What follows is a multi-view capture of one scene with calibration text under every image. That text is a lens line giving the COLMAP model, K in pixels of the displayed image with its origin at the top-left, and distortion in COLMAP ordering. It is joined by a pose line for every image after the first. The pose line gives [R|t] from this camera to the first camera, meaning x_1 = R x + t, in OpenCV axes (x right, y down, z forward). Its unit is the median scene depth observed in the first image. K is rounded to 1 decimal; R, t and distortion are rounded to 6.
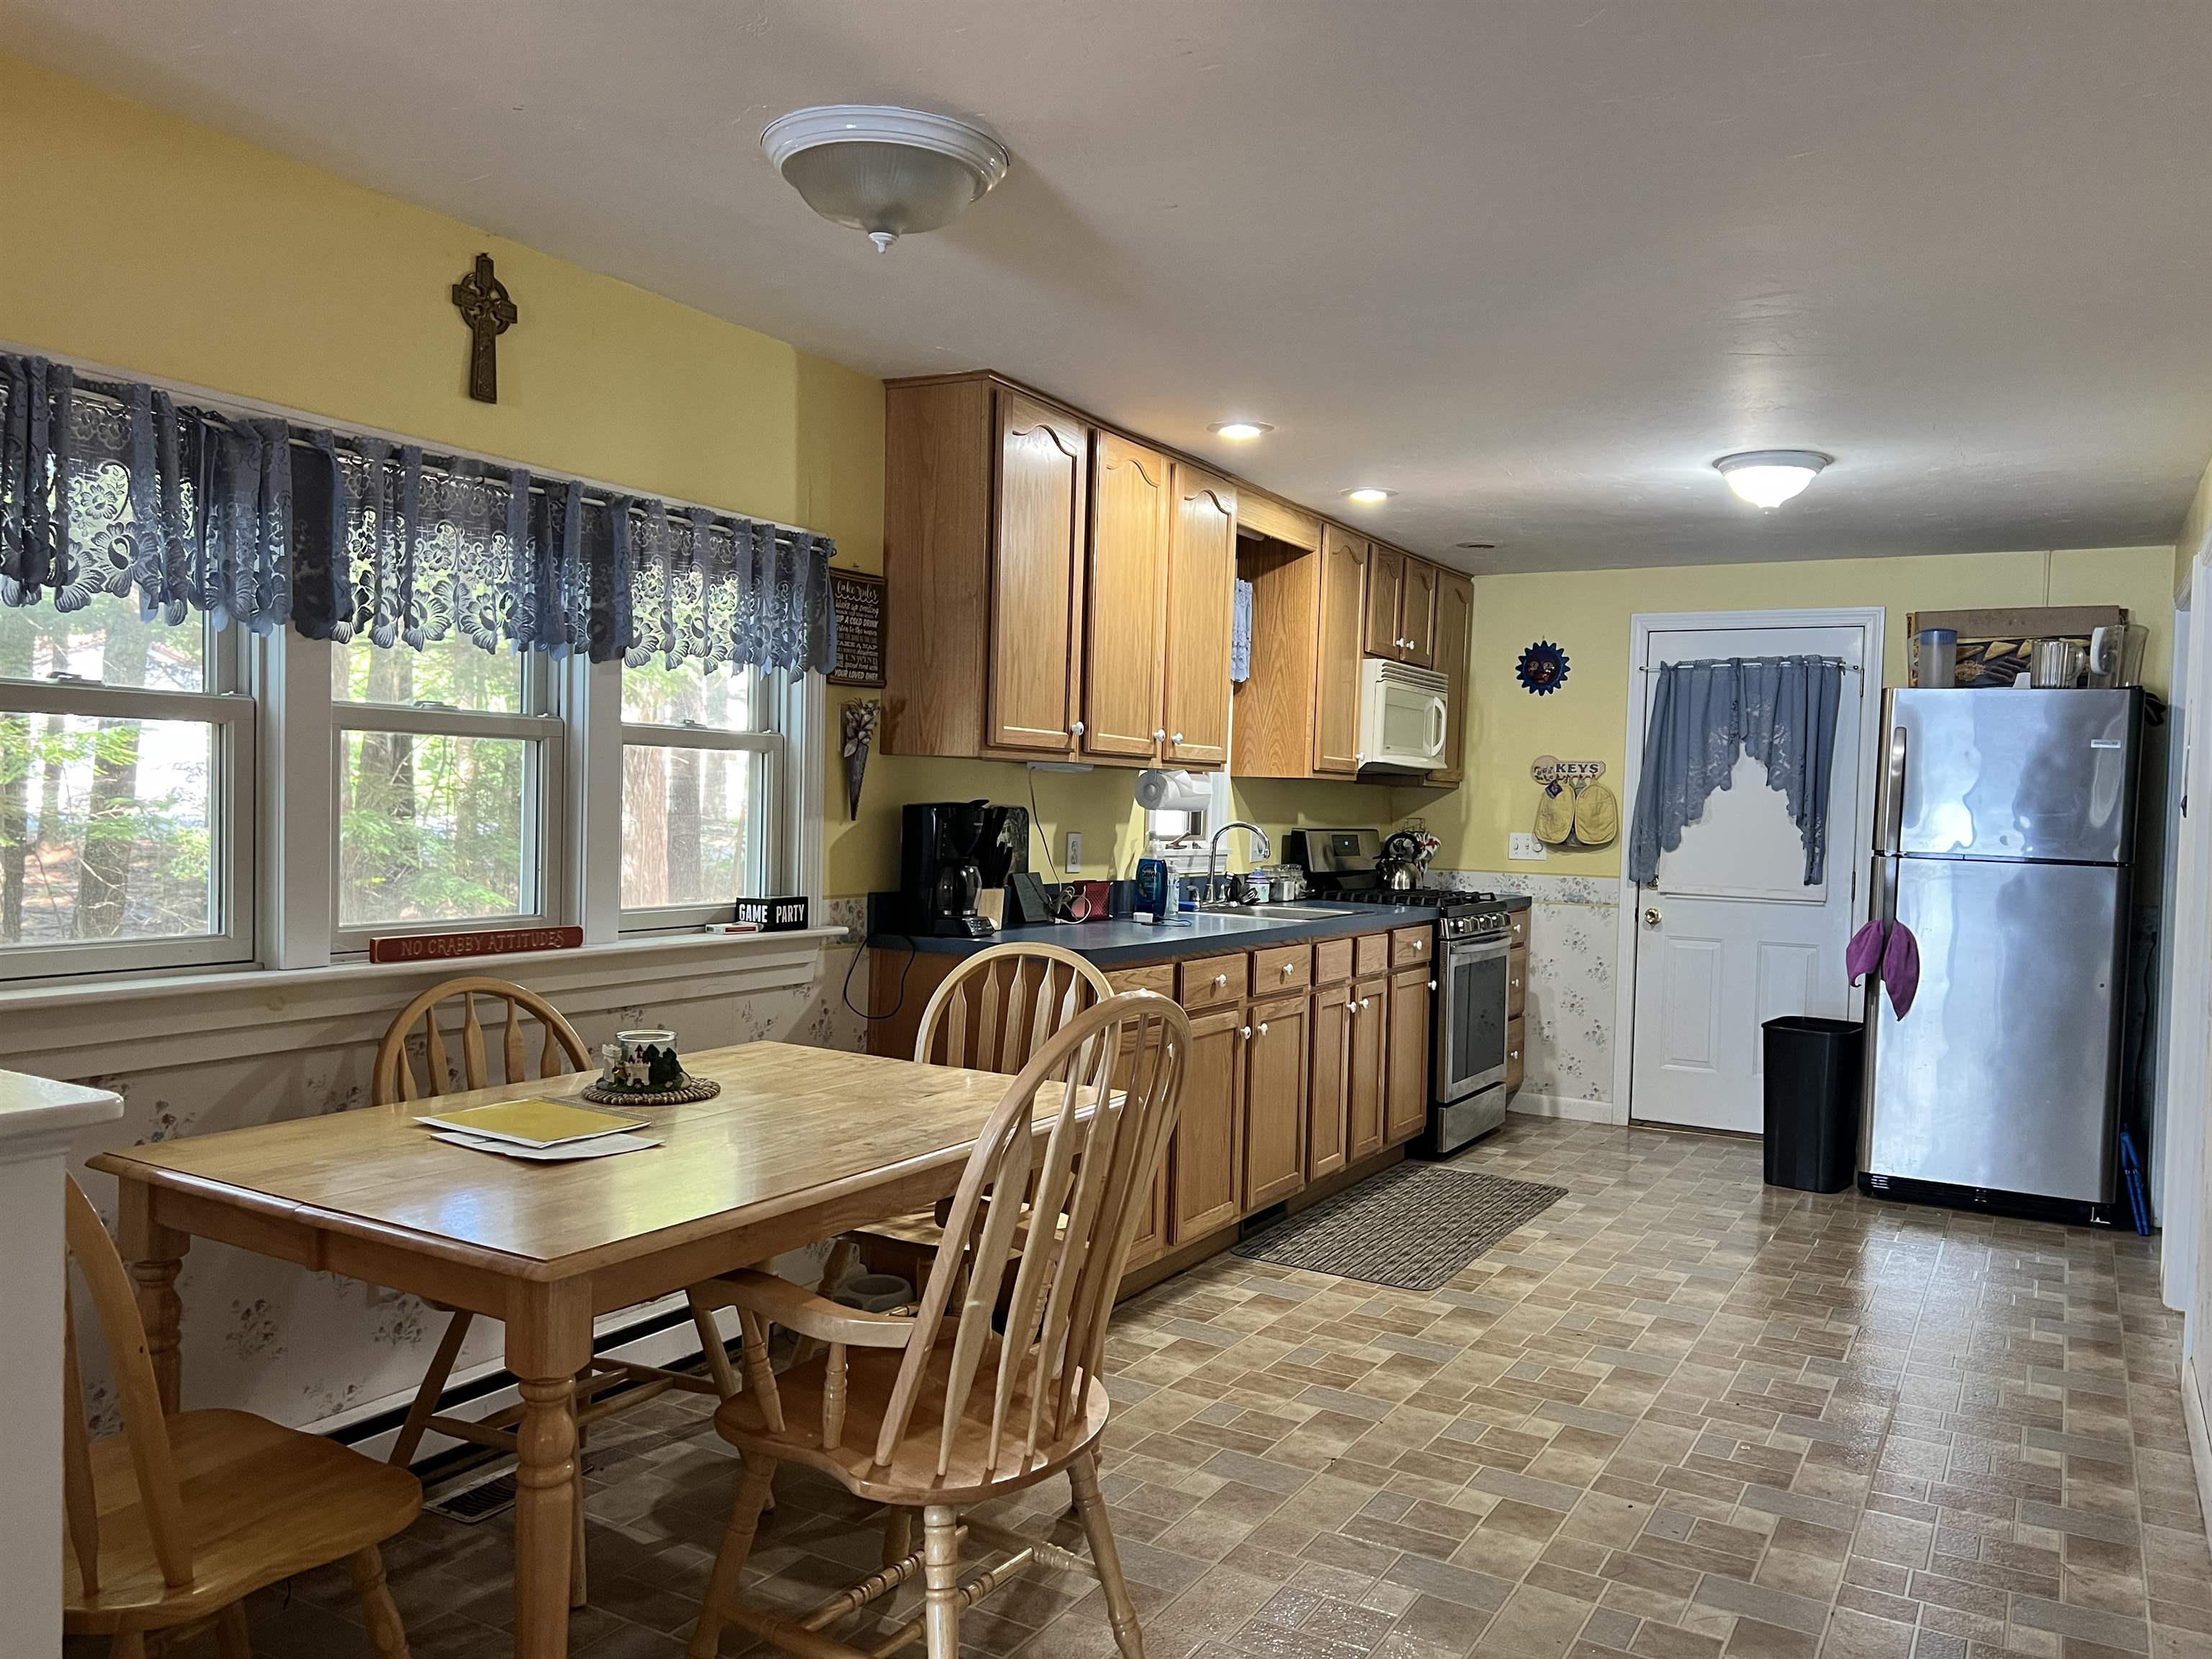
lens RADIAL K [[1656.8, 0, 1103.7], [0, 1656.8, 838.0], [0, 0, 1]] dist [0.013340, 0.001204]
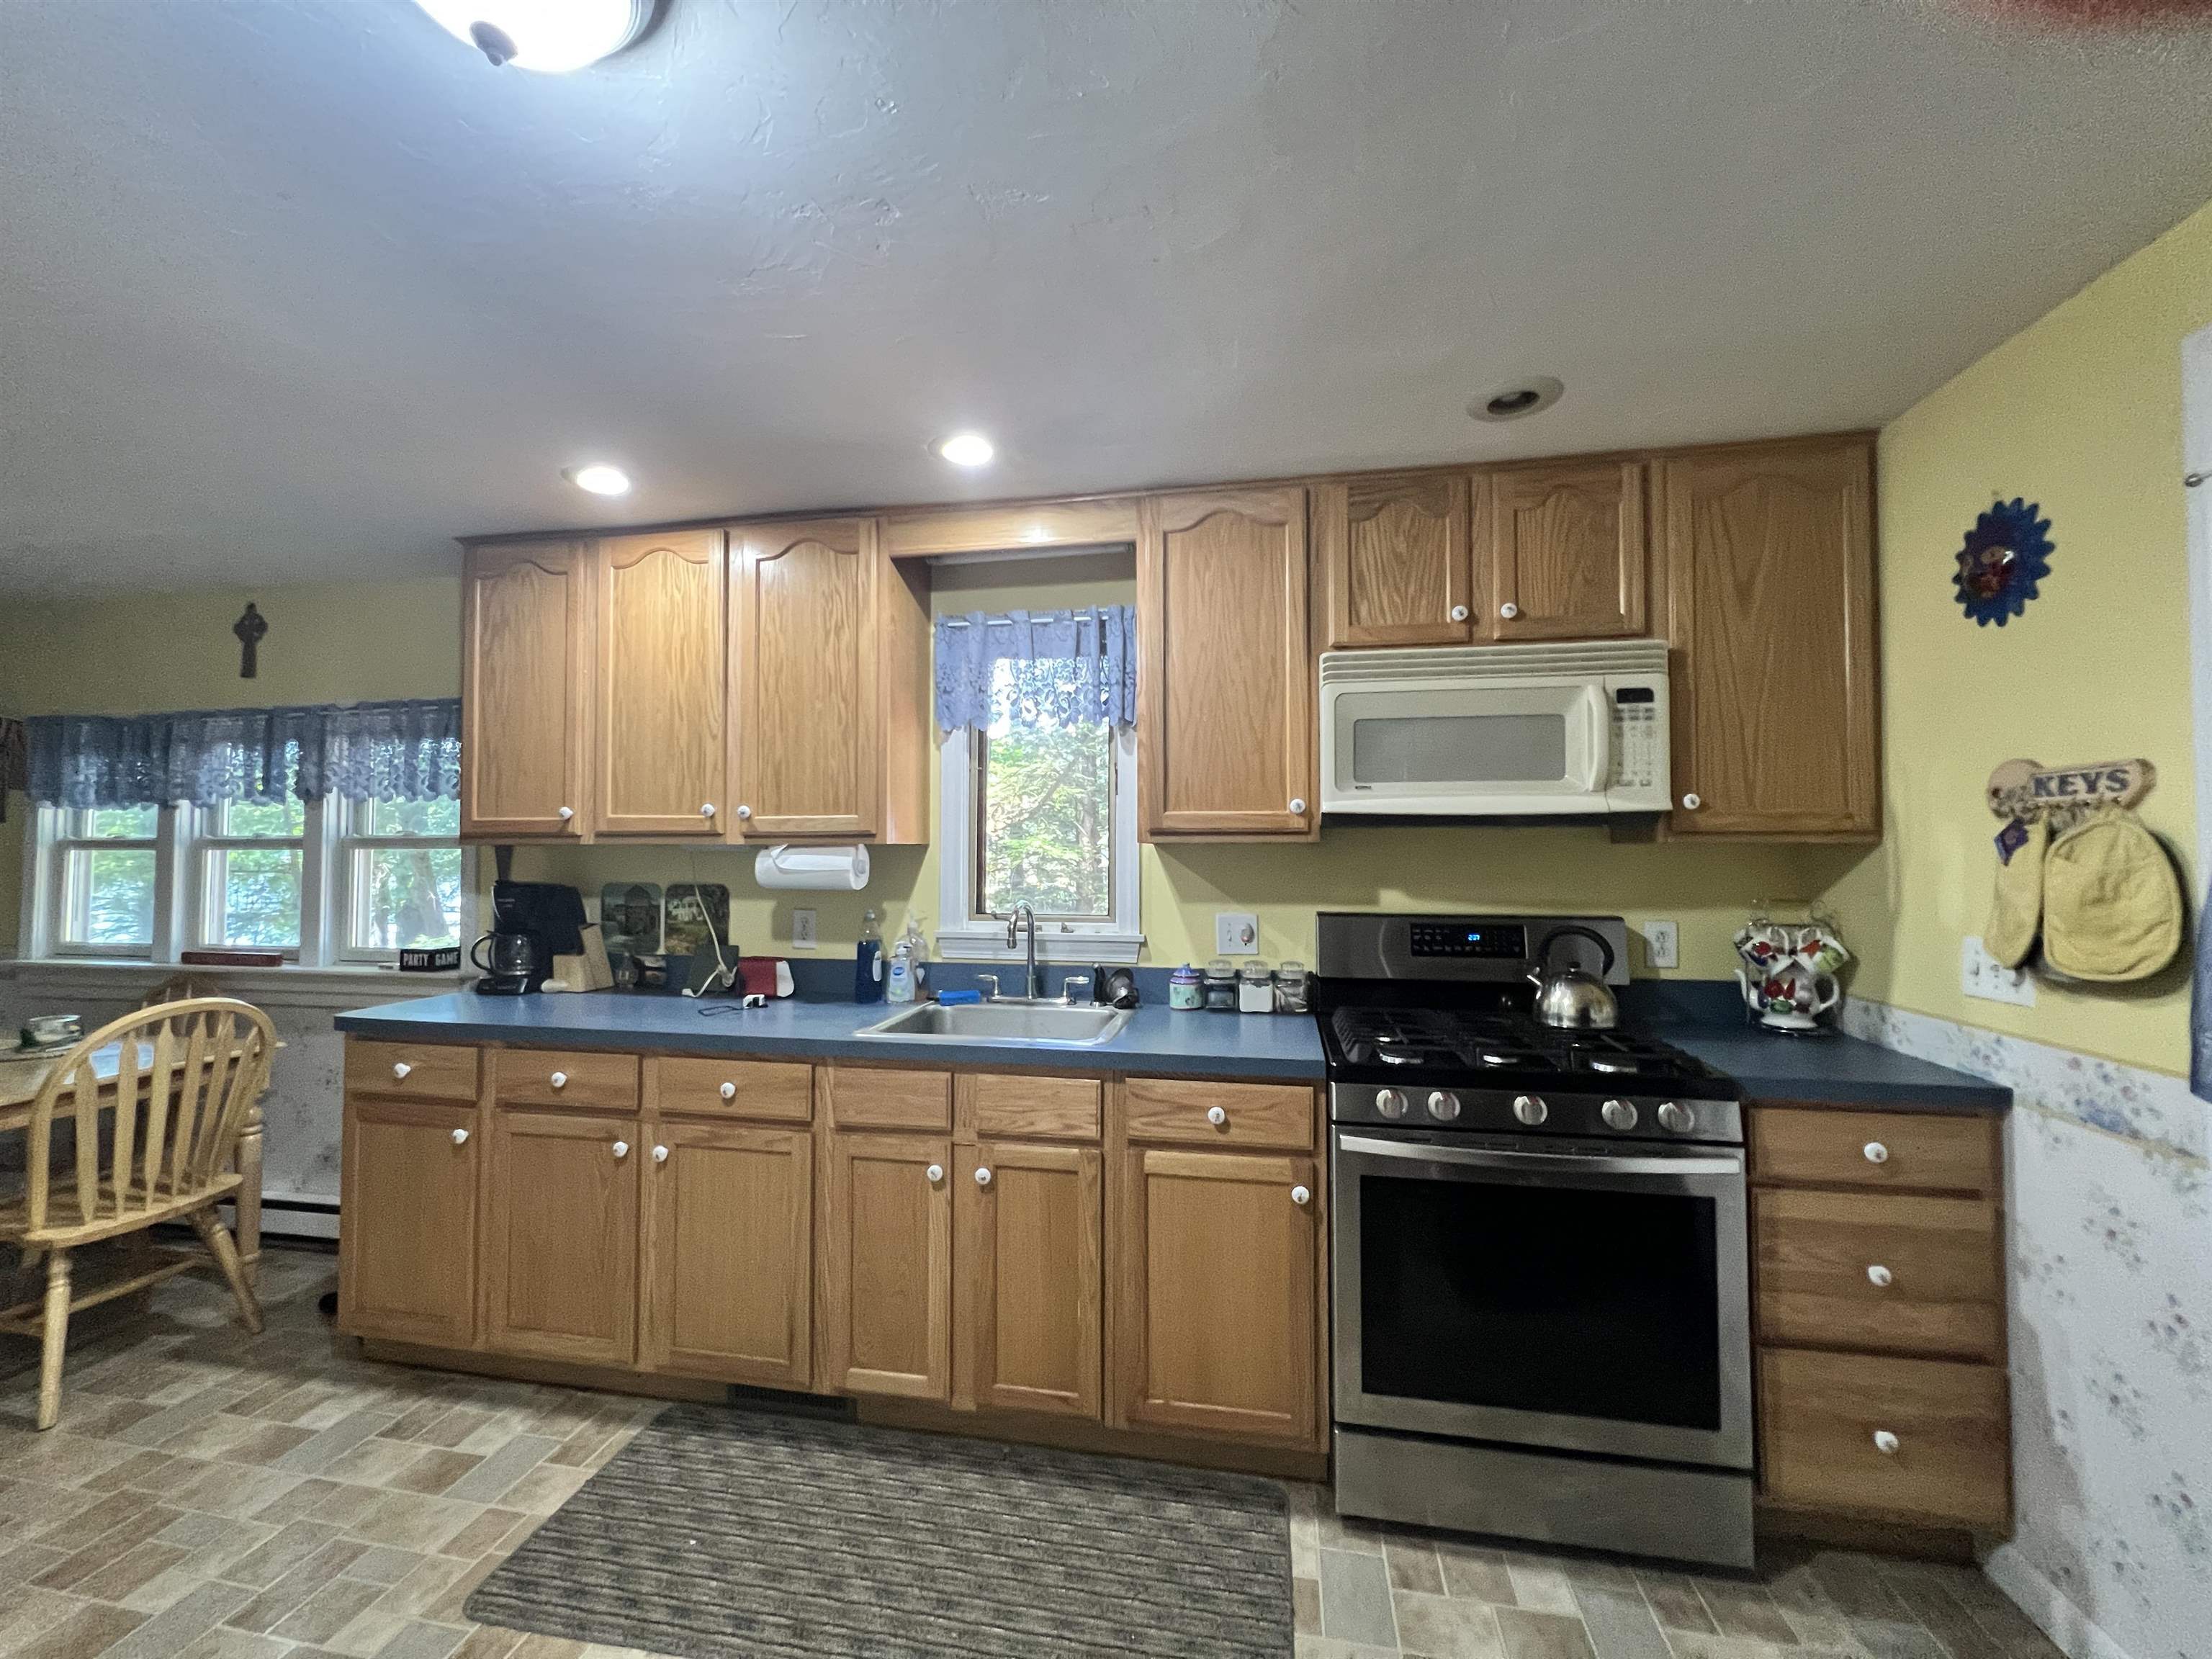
lens RADIAL K [[877.8, 0, 1102.9], [0, 877.8, 826.1], [0, 0, 1]] dist [0.000192, -0.000208]
pose [[0.335841, -0.061138, -0.939933, 0.598106], [-0.012915, 0.997499, -0.069498, -0.020761], [0.941830, 0.035480, 0.334211, 1.051734]]
